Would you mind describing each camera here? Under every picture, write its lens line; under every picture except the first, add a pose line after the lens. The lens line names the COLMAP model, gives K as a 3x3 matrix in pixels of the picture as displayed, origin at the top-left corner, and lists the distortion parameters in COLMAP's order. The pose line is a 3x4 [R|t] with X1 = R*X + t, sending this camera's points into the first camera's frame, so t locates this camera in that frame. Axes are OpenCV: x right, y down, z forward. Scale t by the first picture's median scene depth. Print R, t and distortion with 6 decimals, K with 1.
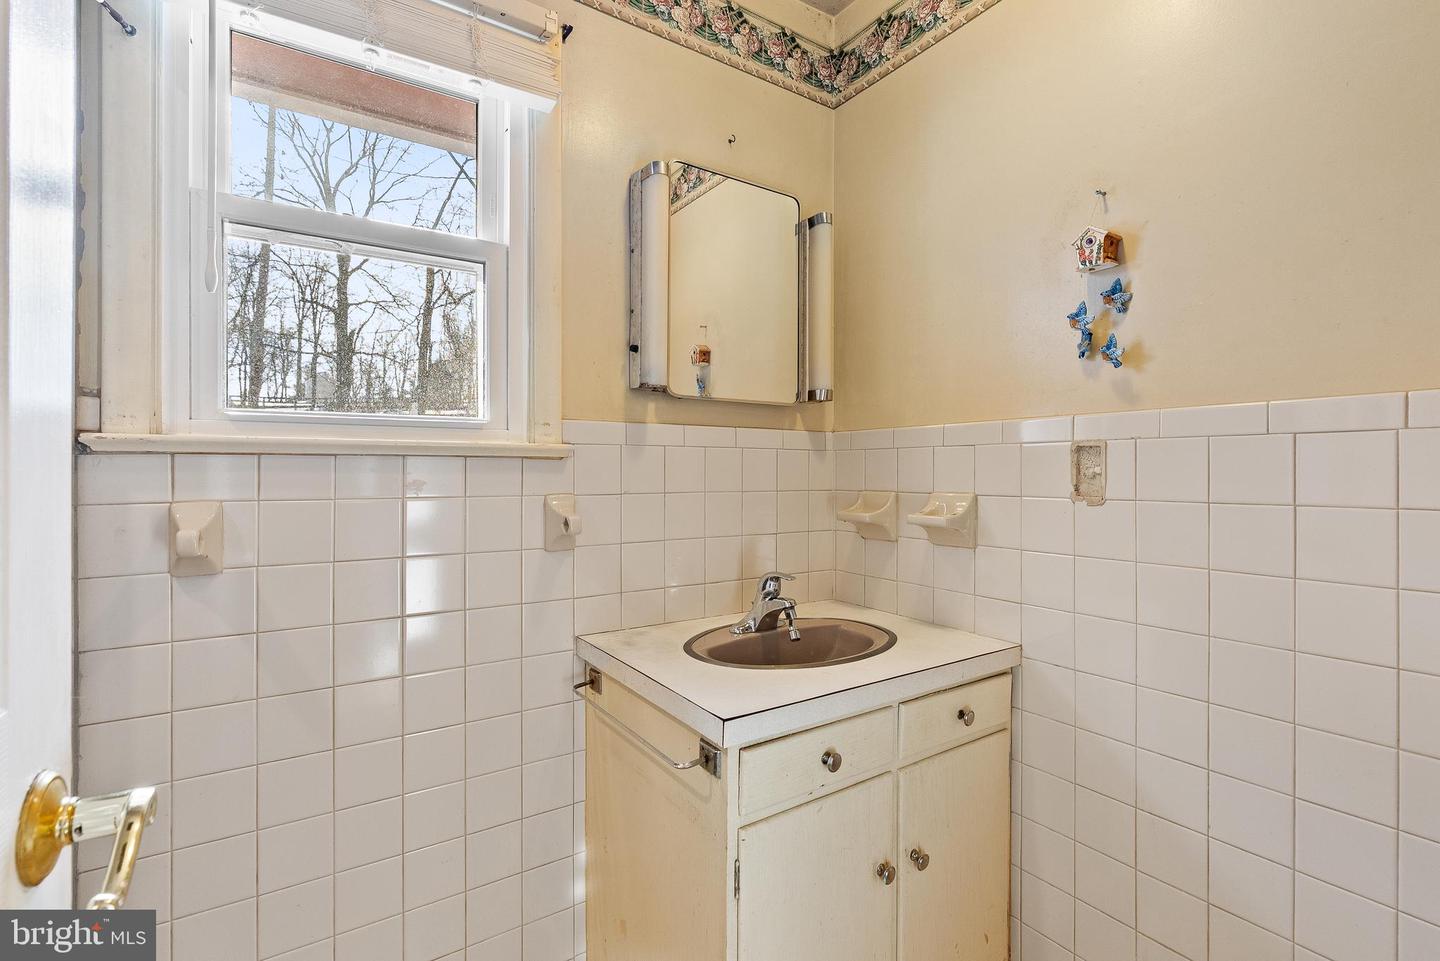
lens RADIAL K [[672.1, 0, 727.3], [0, 672.1, 483.2], [0, 0, 1]] dist [-0.011365, 0.007287]
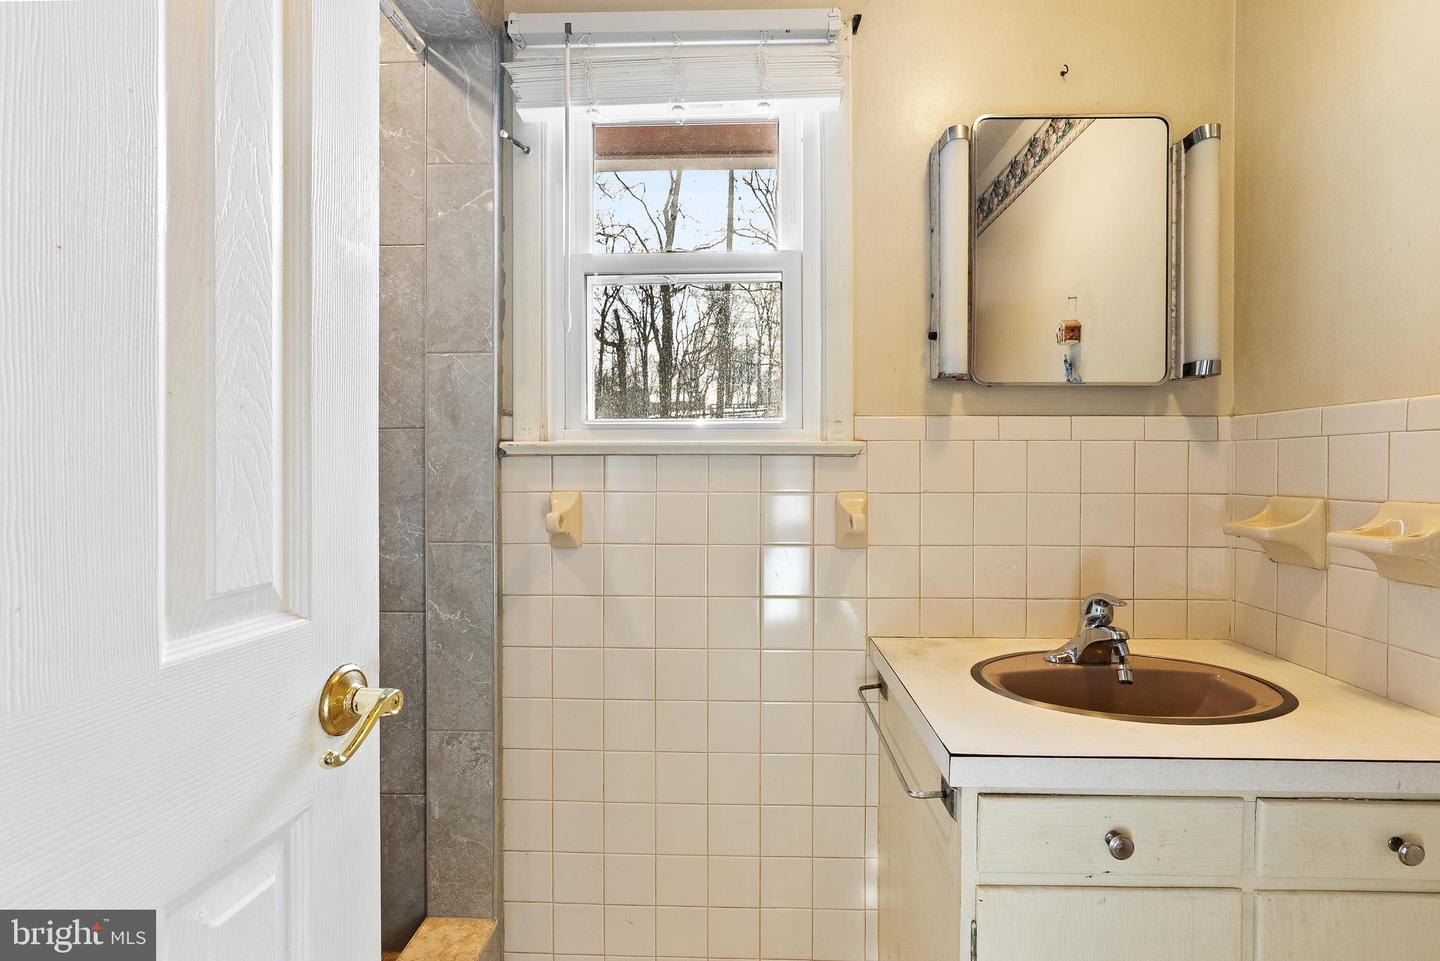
lens RADIAL K [[677.4, 0, 722.1], [0, 677.4, 481.2], [0, 0, 1]] dist [-0.009583, 0.006709]
pose [[0.806561, 0.012879, -0.591010, 0.183070], [-0.010014, 0.999917, 0.008124, -0.005126], [0.591065, -0.000635, 0.806623, 0.076554]]
